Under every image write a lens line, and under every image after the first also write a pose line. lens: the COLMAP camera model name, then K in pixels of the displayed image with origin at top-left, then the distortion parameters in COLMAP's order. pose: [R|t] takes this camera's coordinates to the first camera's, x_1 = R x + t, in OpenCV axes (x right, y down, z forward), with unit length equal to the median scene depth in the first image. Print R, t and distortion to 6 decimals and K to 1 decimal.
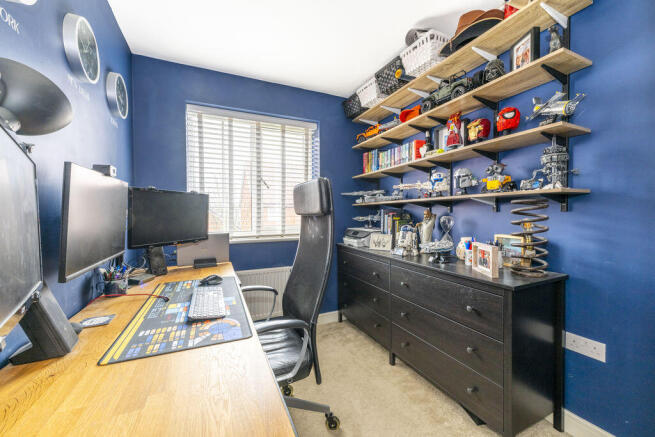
lens RADIAL K [[257.4, 0, 326.2], [0, 257.4, 217.3], [0, 0, 1]] dist [-0.001642, -0.000397]
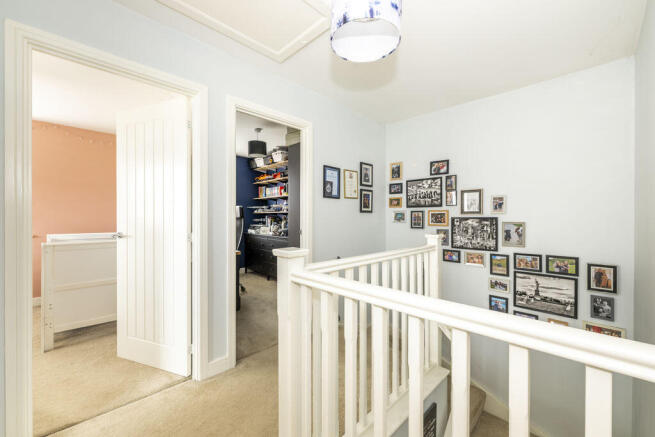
lens RADIAL K [[257.4, 0, 331.2], [0, 257.4, 220.5], [0, 0, 1]] dist [-0.001642, -0.000397]
pose [[0.933798, 0.000387, 0.357800, -0.047824], [0.001460, 0.999987, -0.004894, 0.020596], [-0.357797, 0.005092, 0.933786, -1.181820]]
